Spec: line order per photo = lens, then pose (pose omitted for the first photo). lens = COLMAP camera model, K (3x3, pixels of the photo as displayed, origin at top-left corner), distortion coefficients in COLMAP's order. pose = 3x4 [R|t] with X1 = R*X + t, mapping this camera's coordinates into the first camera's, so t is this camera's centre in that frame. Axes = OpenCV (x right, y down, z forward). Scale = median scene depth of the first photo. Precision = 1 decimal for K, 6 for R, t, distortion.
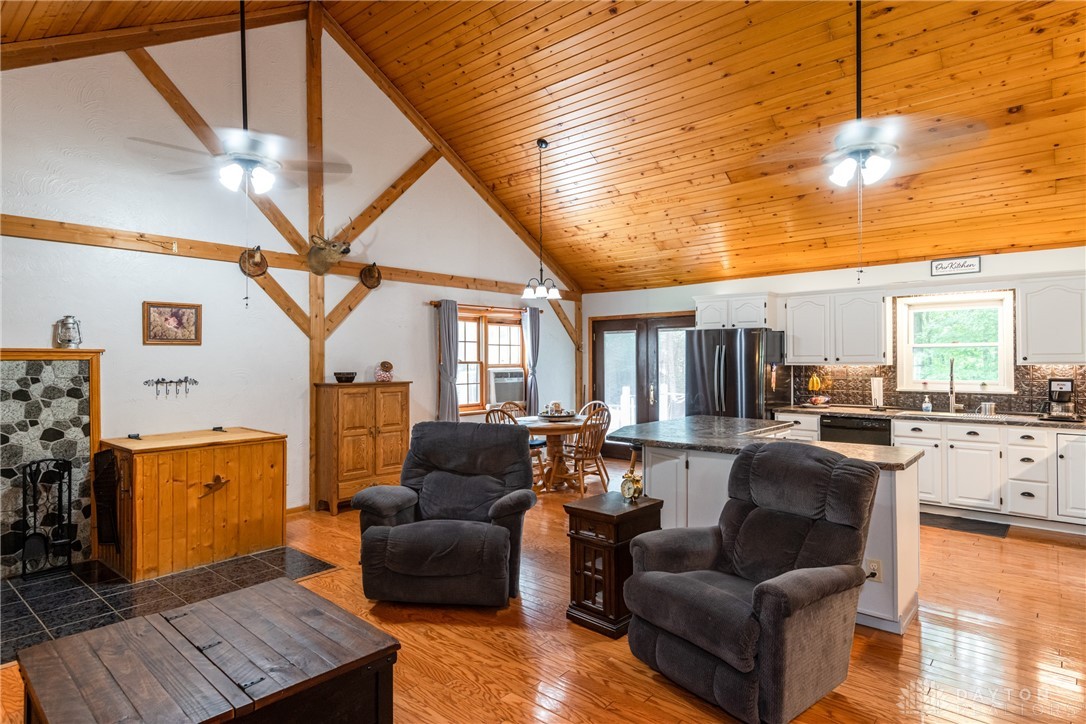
lens RADIAL K [[593.7, 0, 534.7], [0, 593.7, 358.6], [0, 0, 1]] dist [0.005645, -0.001374]
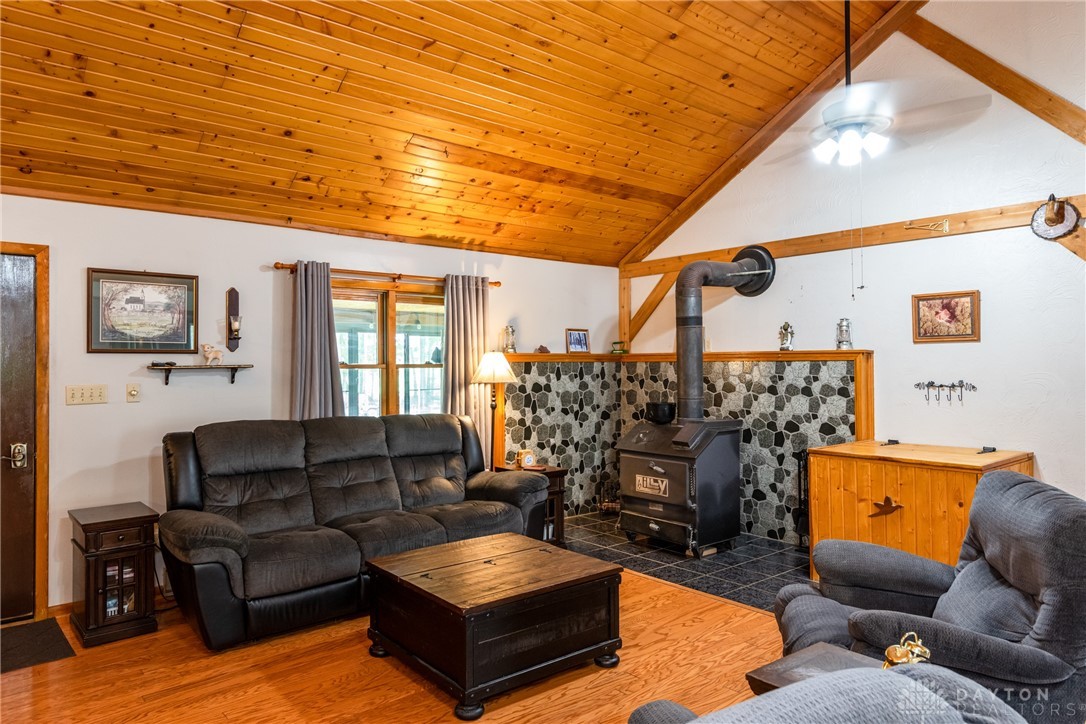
lens RADIAL K [[696.1, 0, 540.6], [0, 696.1, 359.8], [0, 0, 1]] dist [0.001446, 0.000506]
pose [[-0.145194, -0.002251, -0.989401, 0.566977], [0.006050, 0.999977, -0.003163, 0.001907], [0.989385, -0.006445, -0.145177, 0.712412]]
